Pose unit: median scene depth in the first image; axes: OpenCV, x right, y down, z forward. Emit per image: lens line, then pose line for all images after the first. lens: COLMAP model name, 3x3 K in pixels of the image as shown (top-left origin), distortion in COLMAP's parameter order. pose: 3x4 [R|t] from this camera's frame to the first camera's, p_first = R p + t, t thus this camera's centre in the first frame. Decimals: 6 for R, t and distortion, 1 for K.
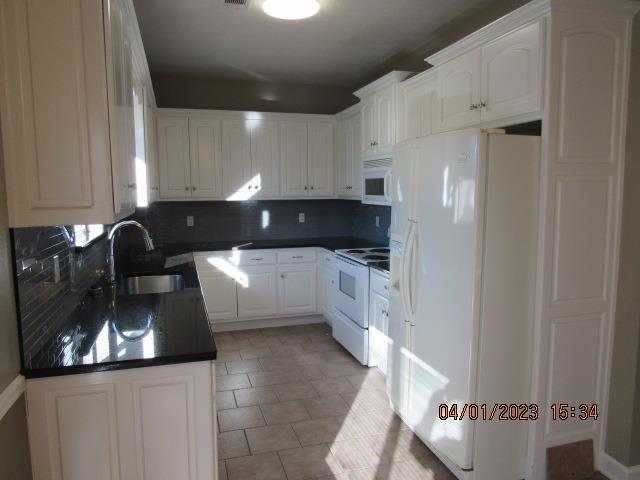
lens RADIAL K [[457.6, 0, 314.4], [0, 457.6, 241.1], [0, 0, 1]] dist [-0.025661, 0.010318]
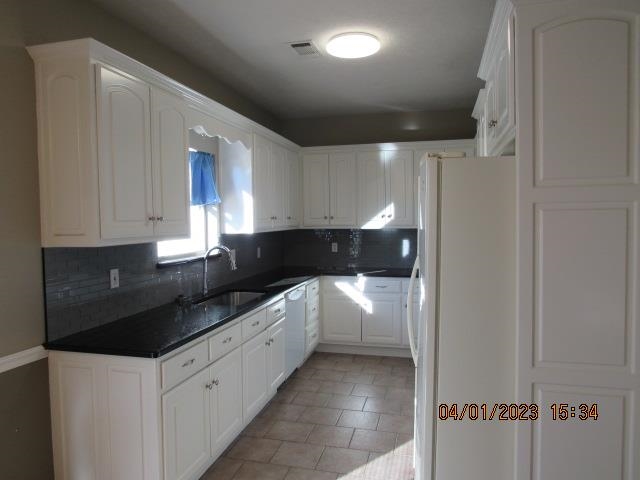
lens RADIAL K [[457.6, 0, 314.4], [0, 457.6, 241.1], [0, 0, 1]] dist [-0.025661, 0.010318]
pose [[0.851217, 0.022415, -0.524335, 0.278745], [-0.052738, 0.997684, -0.042966, -0.010157], [0.522158, 0.064226, 0.850427, 0.052618]]
